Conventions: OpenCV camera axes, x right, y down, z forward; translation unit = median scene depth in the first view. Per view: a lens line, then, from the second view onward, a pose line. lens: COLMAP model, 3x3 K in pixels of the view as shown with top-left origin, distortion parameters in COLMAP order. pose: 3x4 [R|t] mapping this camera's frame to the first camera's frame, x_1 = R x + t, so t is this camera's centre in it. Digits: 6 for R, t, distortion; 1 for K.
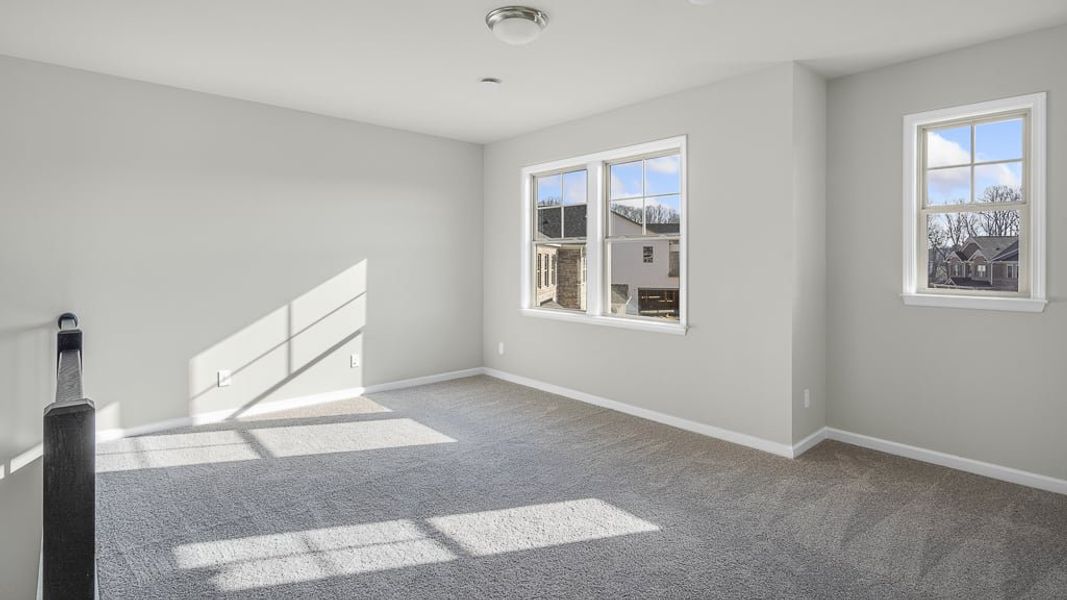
lens RADIAL K [[520.3, 0, 534.6], [0, 520.3, 259.3], [0, 0, 1]] dist [0.001202, -0.000204]
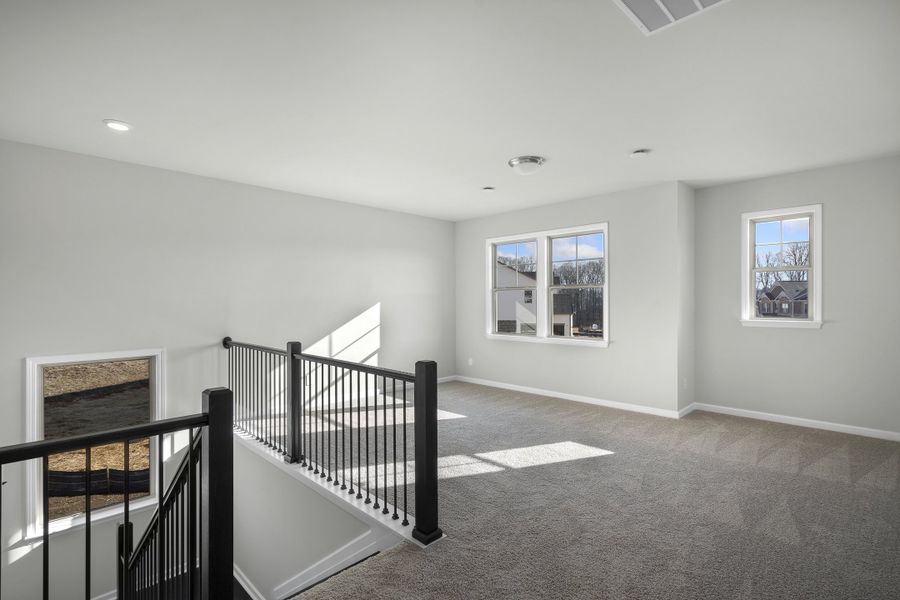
lens RADIAL K [[431.3, 0, 450.3], [0, 431.3, 303.8], [0, 0, 1]] dist [0.002887, 0.000428]
pose [[0.998714, -0.007190, 0.050179, -0.280086], [0.006897, 0.999958, 0.006007, -0.000586], [-0.050220, -0.005653, 0.998722, -0.321132]]
